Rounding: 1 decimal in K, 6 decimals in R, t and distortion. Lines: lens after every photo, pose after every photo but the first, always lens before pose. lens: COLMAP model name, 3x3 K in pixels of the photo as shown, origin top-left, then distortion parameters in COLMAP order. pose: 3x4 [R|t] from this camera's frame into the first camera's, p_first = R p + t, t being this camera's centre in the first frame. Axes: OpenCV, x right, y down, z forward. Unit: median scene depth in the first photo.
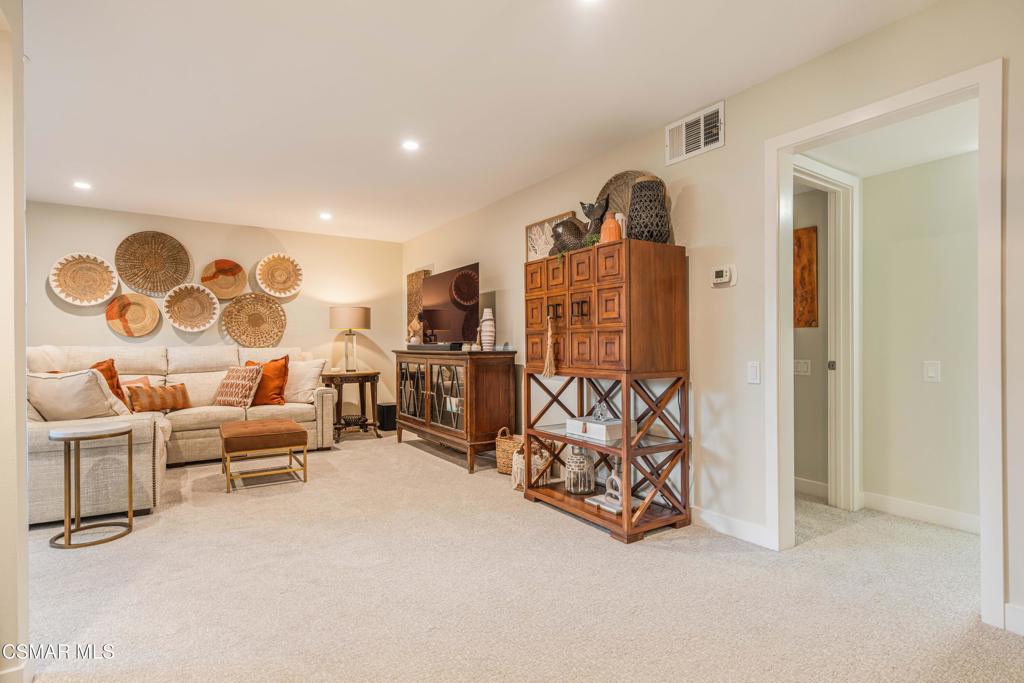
lens RADIAL K [[509.7, 0, 513.5], [0, 509.7, 347.4], [0, 0, 1]] dist [0.003632, 0.000778]
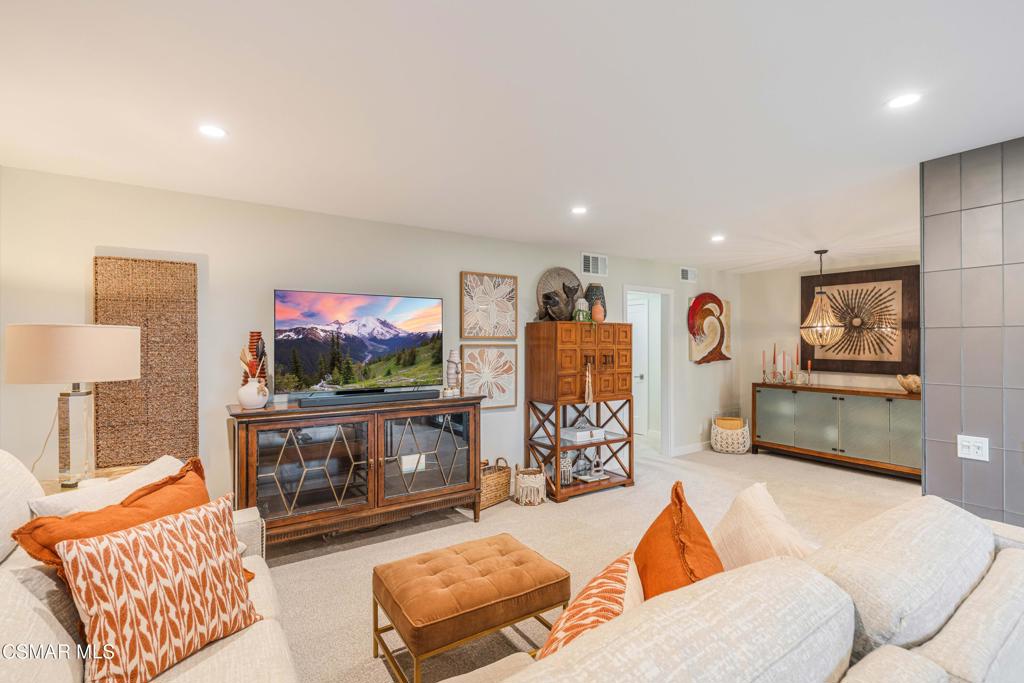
lens RADIAL K [[474.3, 0, 516.3], [0, 474.3, 343.3], [0, 0, 1]] dist [-0.003624, 0.001196]
pose [[-0.008888, 0.006405, 0.999940, -0.814632], [0.006962, 0.999956, -0.006343, -0.069882], [-0.999936, 0.006905, -0.008932, 0.768078]]
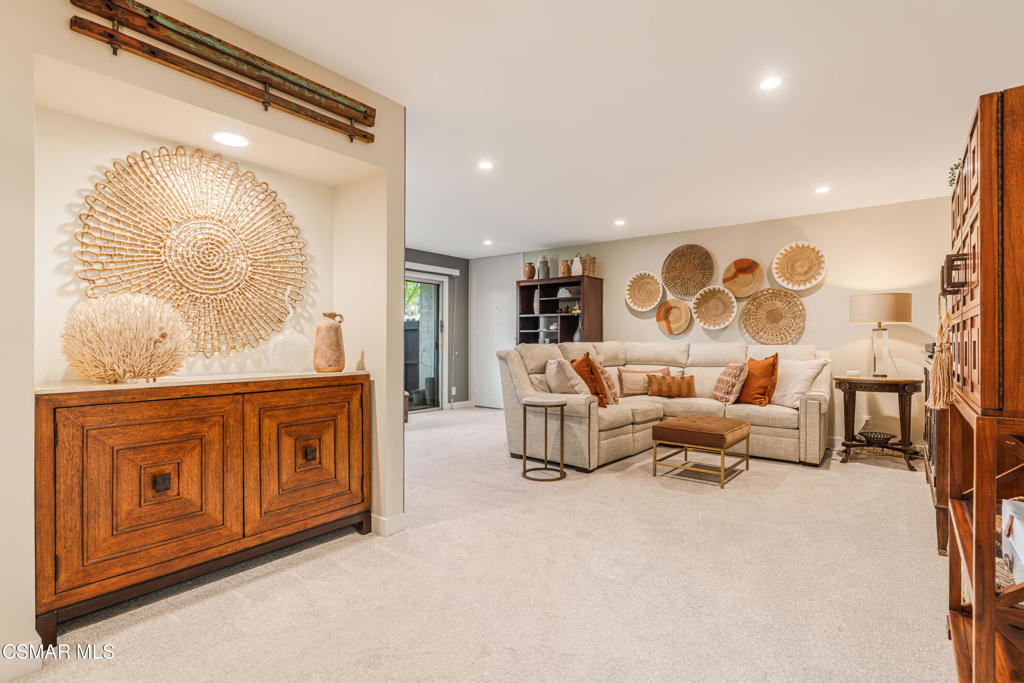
lens RADIAL K [[495.1, 0, 514.6], [0, 495.1, 343.7], [0, 0, 1]] dist [-0.003615, 0.000946]
pose [[0.320257, 0.009292, -0.947285, 0.255520], [-0.009281, 0.999935, 0.006671, -0.003699], [0.947285, 0.006655, 0.320323, 0.267287]]
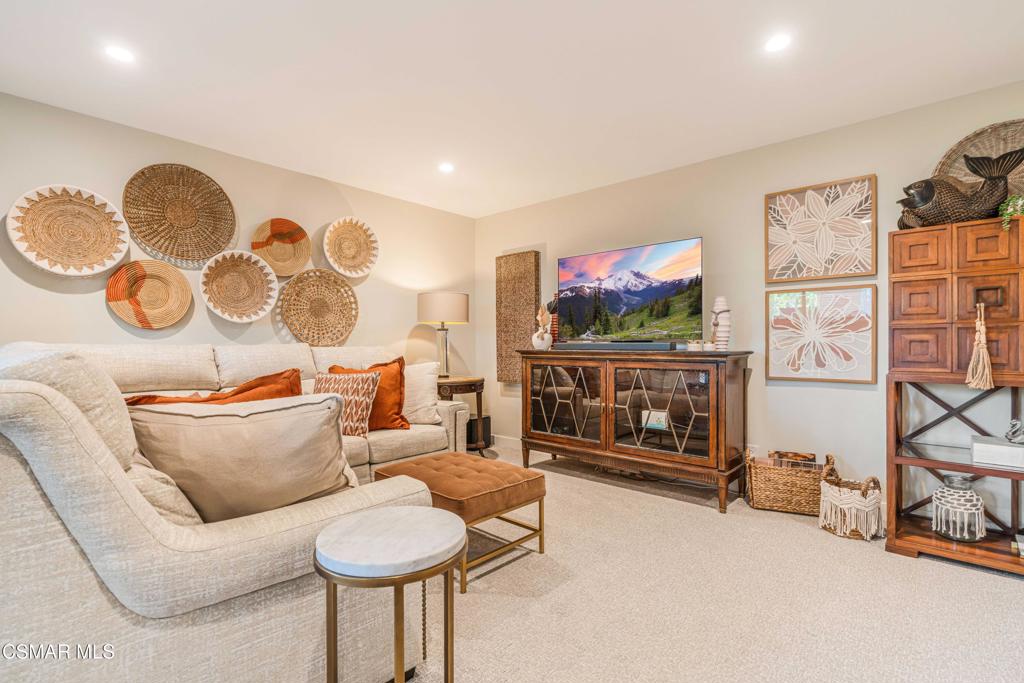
lens RADIAL K [[474.3, 0, 516.3], [0, 474.3, 343.3], [0, 0, 1]] dist [-0.003624, 0.001196]
pose [[0.967059, 0.001606, 0.254546, -0.462832], [-0.000183, 0.999984, -0.005613, -0.000265], [-0.254551, 0.005381, 0.967044, 0.327029]]
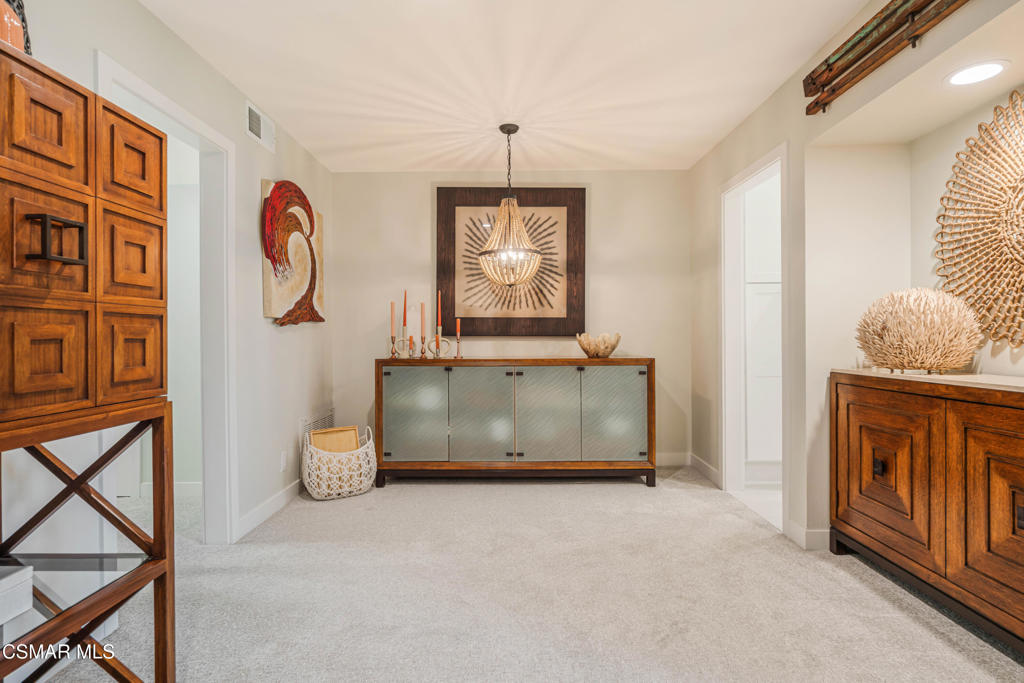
lens RADIAL K [[520.0, 0, 515.1], [0, 520.0, 337.3], [0, 0, 1]] dist [-0.001048, 0.000954]
pose [[-0.832007, 0.010562, 0.554664, -0.189305], [0.014744, 0.999887, 0.003077, -0.003516], [-0.554568, 0.010738, -0.832069, 0.658950]]
